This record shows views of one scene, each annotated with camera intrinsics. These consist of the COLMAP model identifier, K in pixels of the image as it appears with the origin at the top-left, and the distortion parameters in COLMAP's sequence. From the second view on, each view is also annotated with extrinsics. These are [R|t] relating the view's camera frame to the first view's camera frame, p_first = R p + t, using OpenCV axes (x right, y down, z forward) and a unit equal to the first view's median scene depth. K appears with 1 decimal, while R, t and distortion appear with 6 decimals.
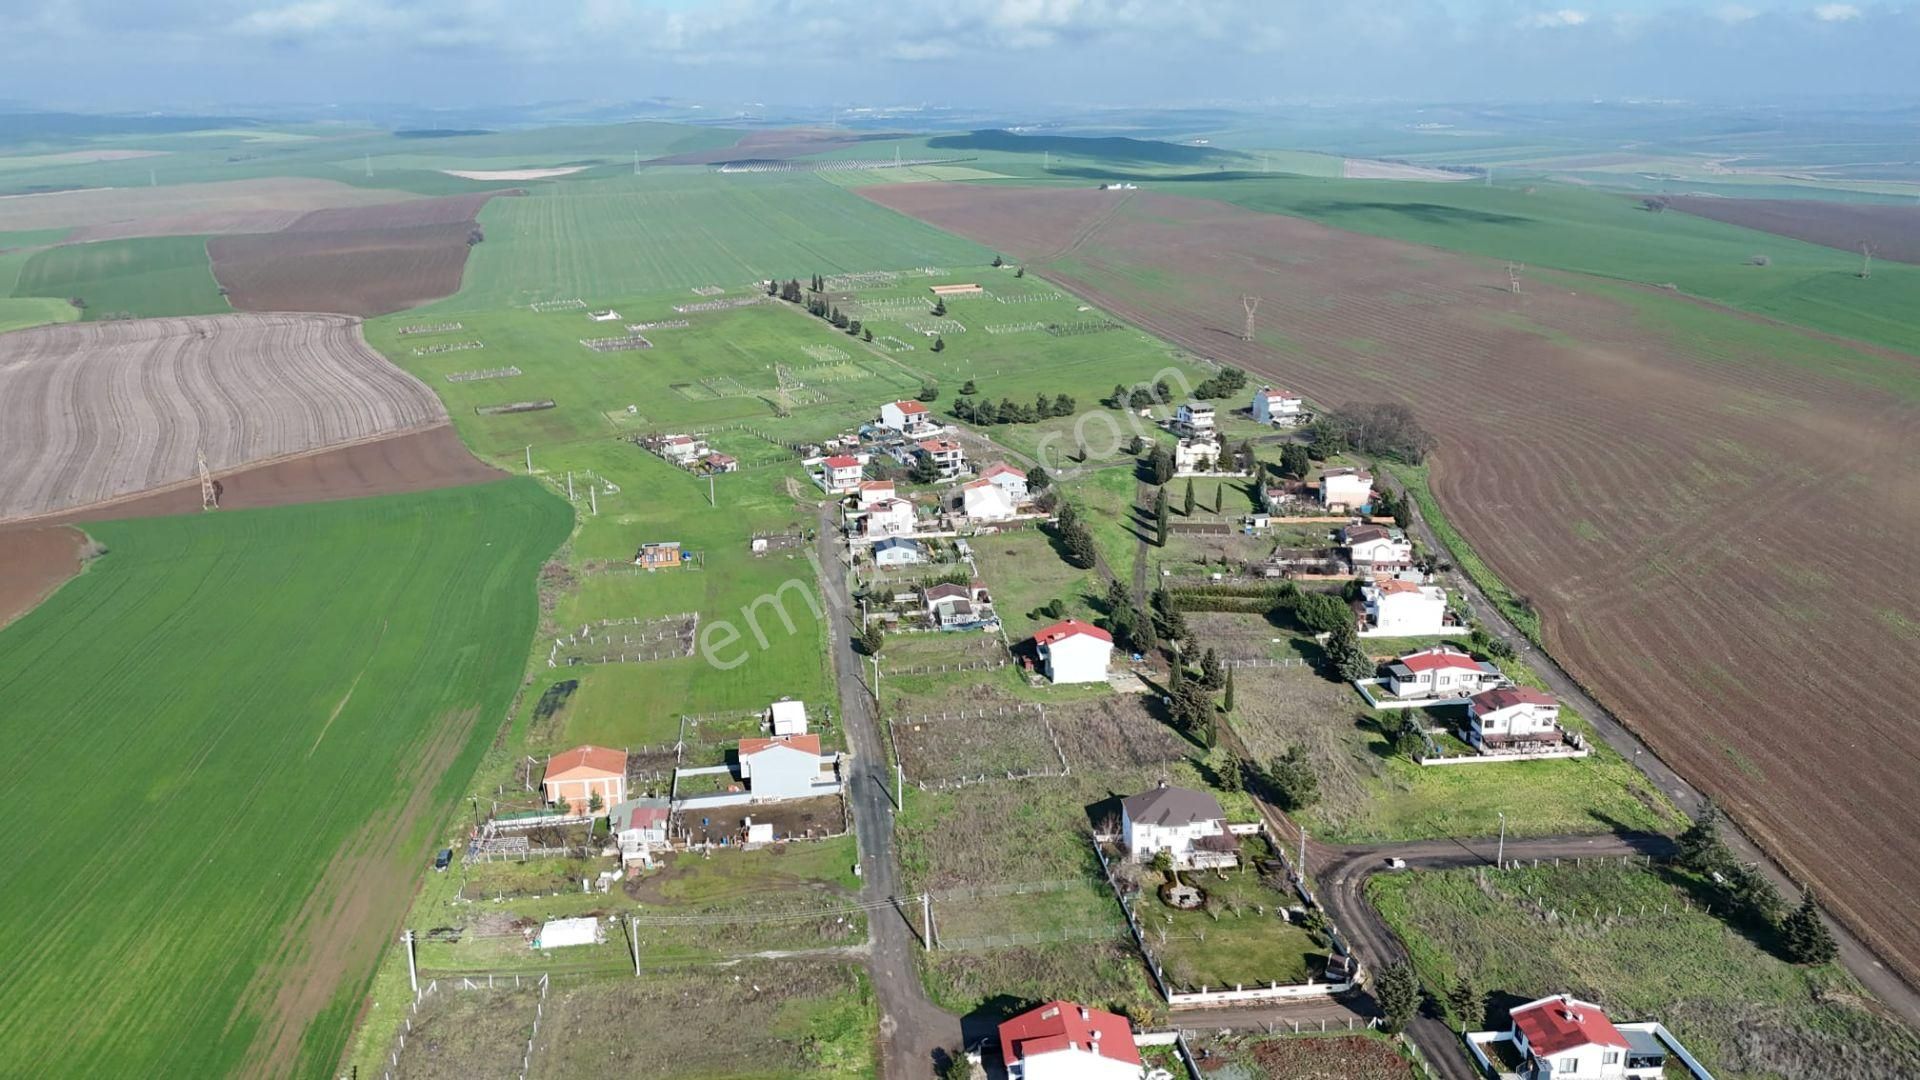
lens RADIAL K [[1402.1, 0, 960.2], [0, 1402.1, 546.6], [0, 0, 1]] dist [0.082892, -0.084149]
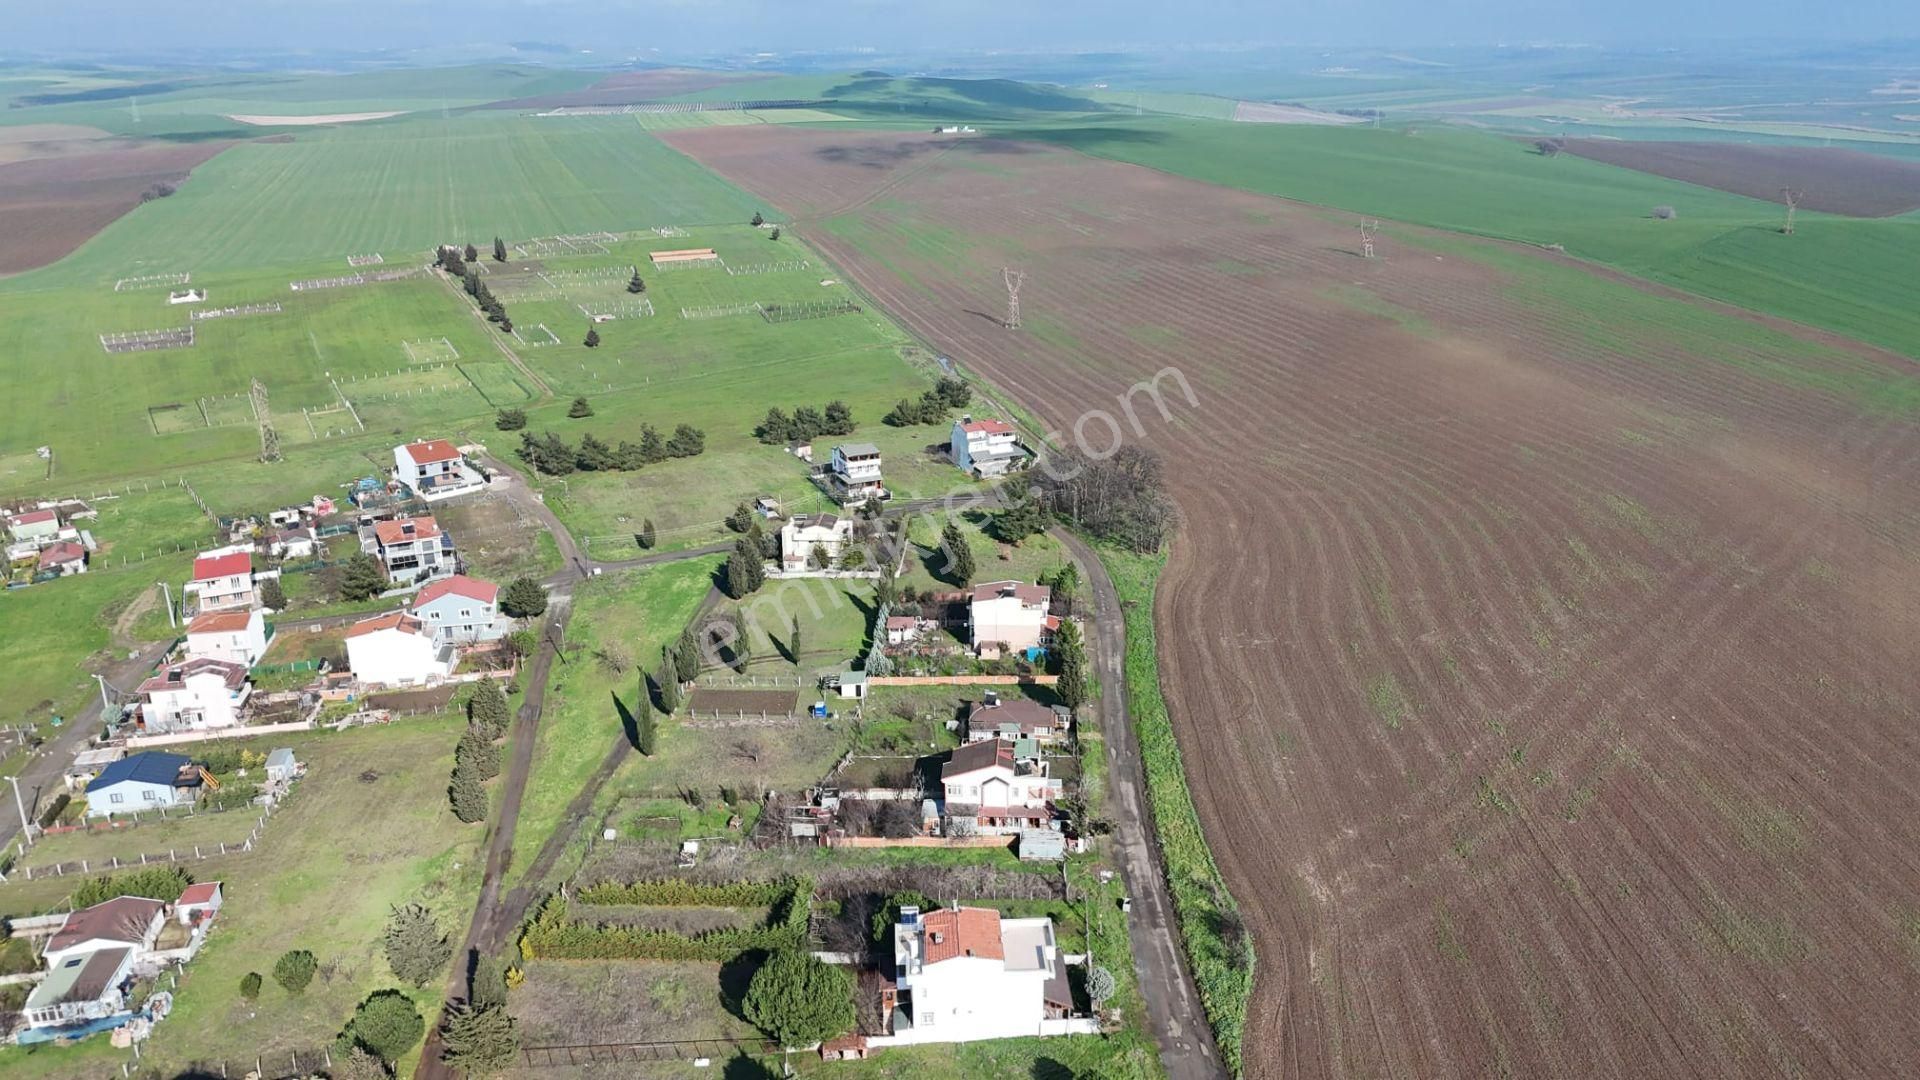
lens RADIAL K [[1402.6, 0, 960.7], [0, 1402.6, 533.6], [0, 0, 1]] dist [0.098305, -0.102892]
pose [[0.998324, -0.020591, 0.054087, 0.259347], [0.019226, 0.999487, 0.025632, -0.108332], [-0.054587, -0.024549, 0.998207, 0.471534]]
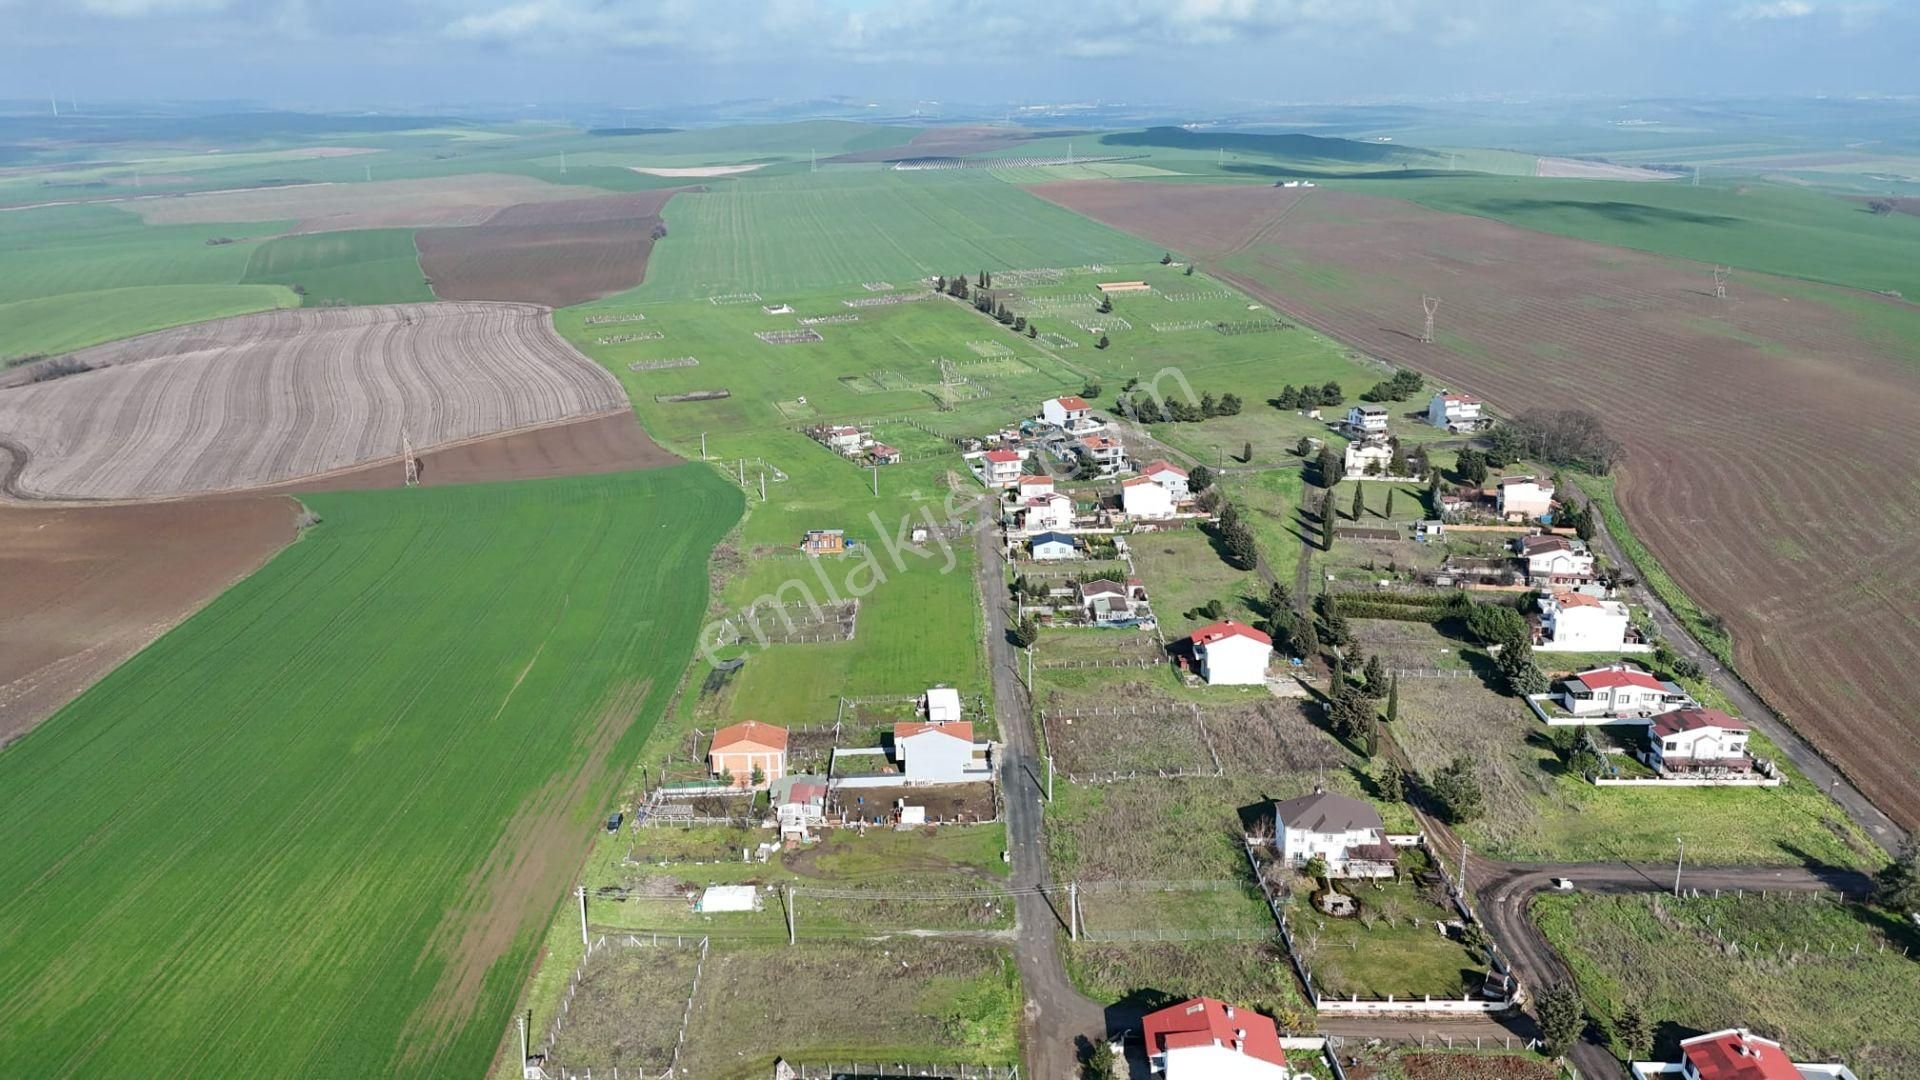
lens RADIAL K [[1404.6, 0, 957.2], [0, 1404.6, 539.1], [0, 0, 1]] dist [0.079911, -0.076521]
pose [[0.992928, 0.033768, -0.113816, -0.000124], [-0.034198, 0.999413, -0.001833, 0.002783], [0.113687, 0.005712, 0.993500, -0.008988]]
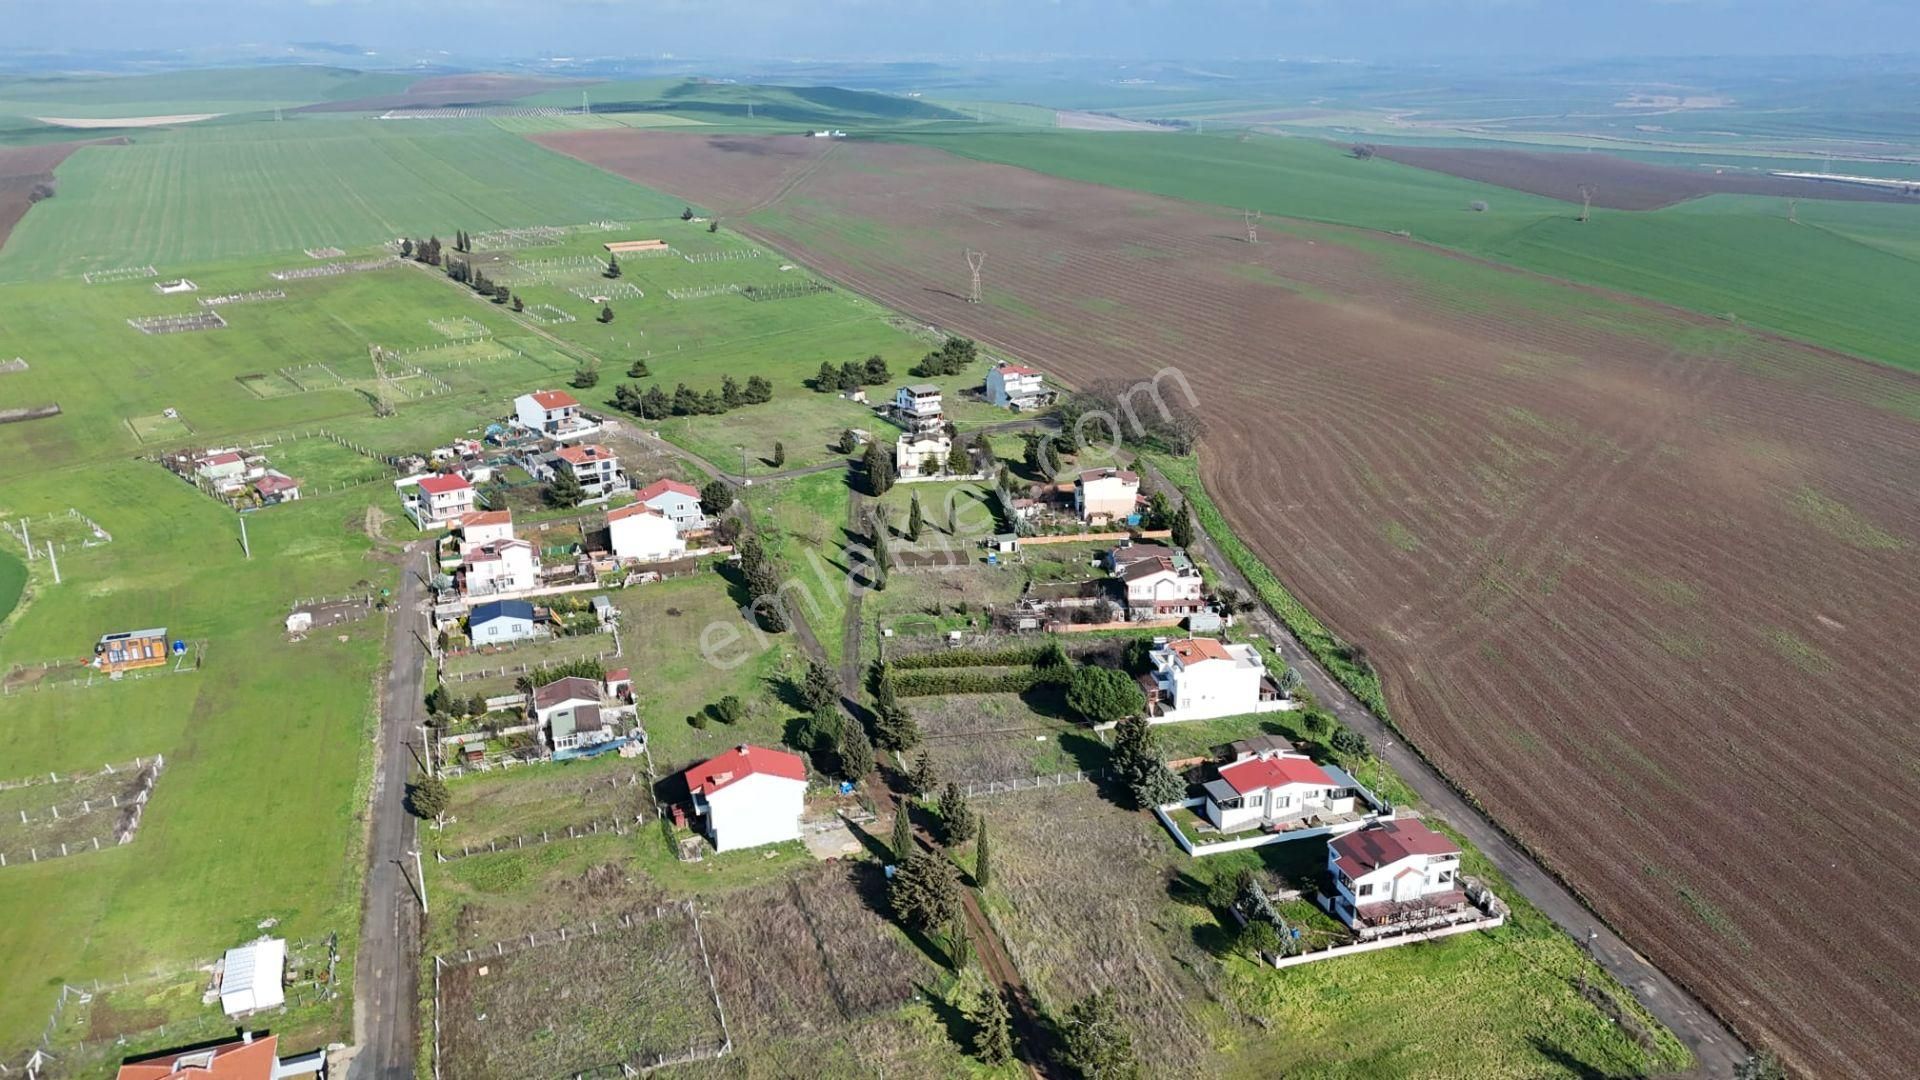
lens RADIAL K [[1402.6, 0, 960.7], [0, 1402.6, 533.6], [0, 0, 1]] dist [0.098305, -0.102892]
pose [[0.981293, -0.055004, 0.184496, 0.054168], [0.051257, 0.998372, 0.025018, -0.050238], [-0.185572, -0.015093, 0.982515, 0.283286]]
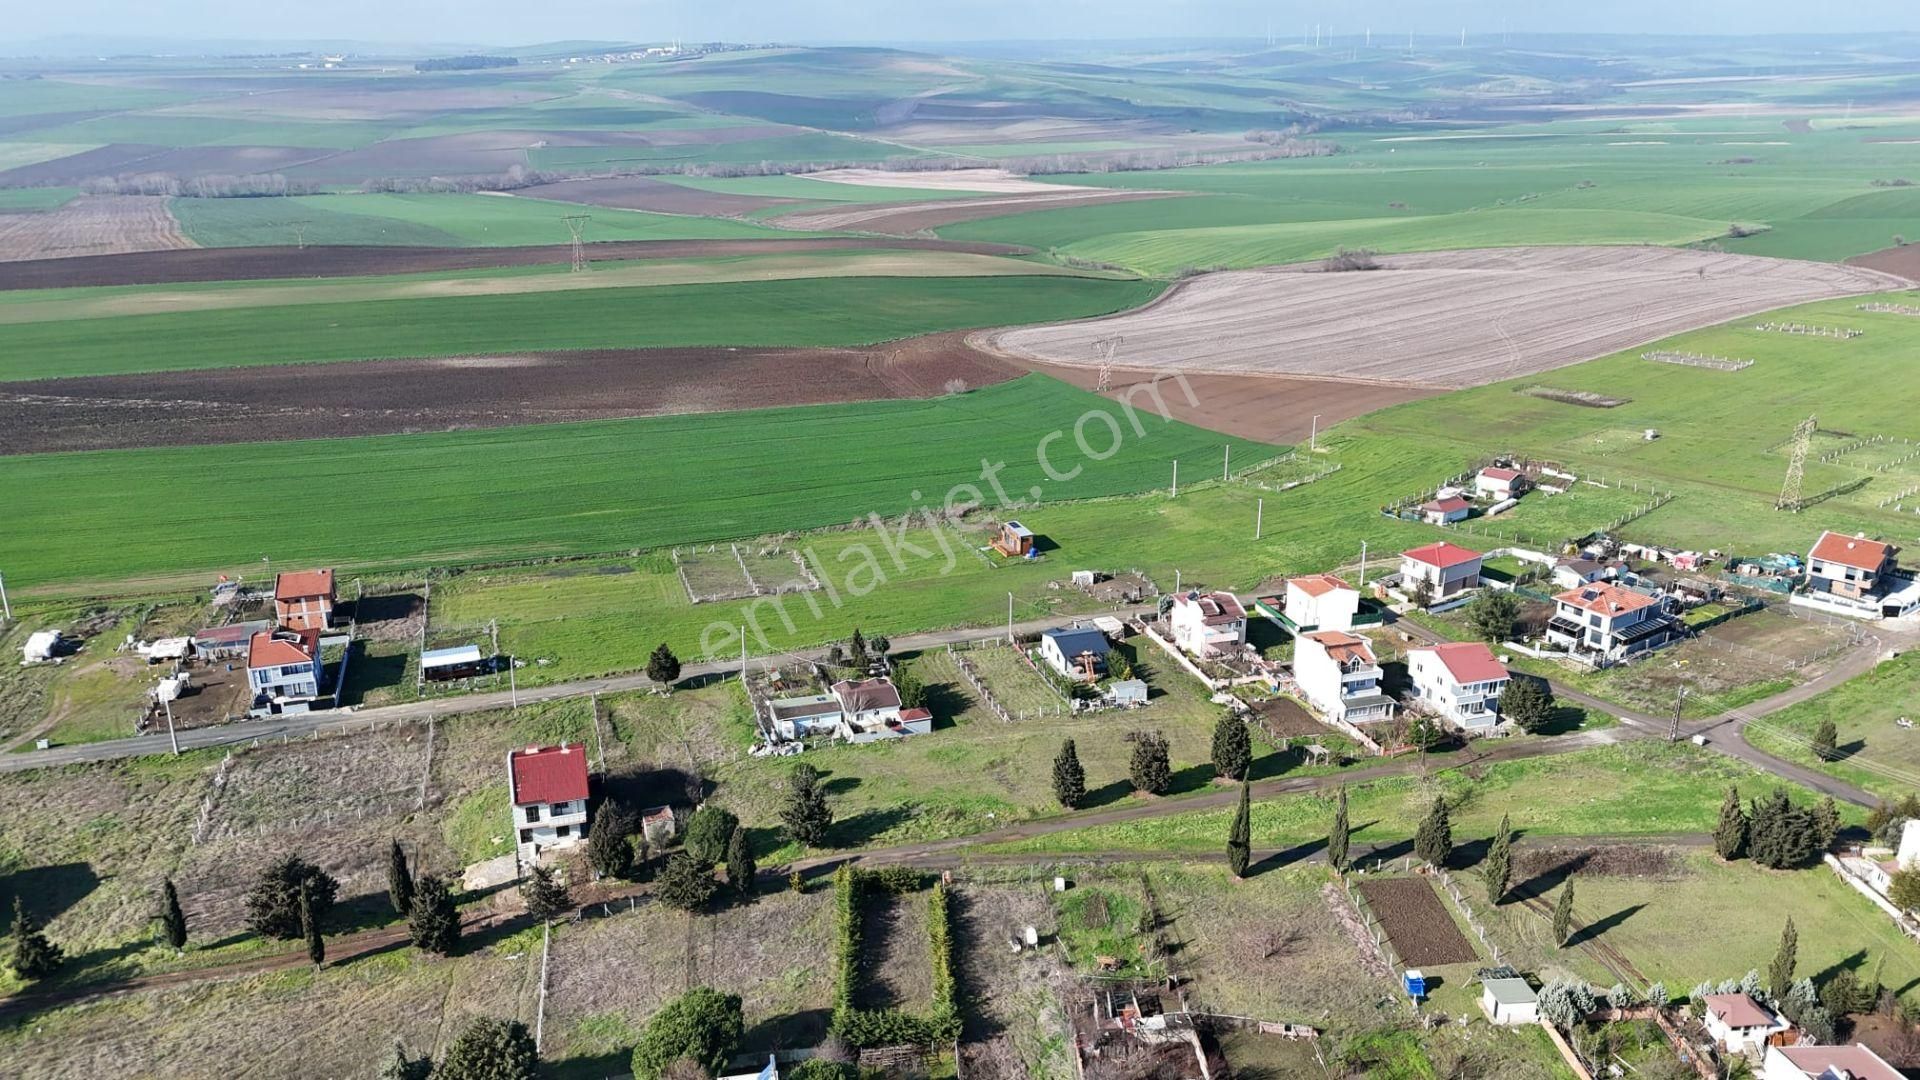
lens RADIAL K [[1402.6, 0, 960.7], [0, 1402.6, 533.6], [0, 0, 1]] dist [0.098305, -0.102892]
pose [[0.178308, 0.323452, -0.929293, 0.571590], [-0.295567, 0.918419, 0.262955, -0.216351], [0.938534, 0.227782, 0.259363, 0.831384]]
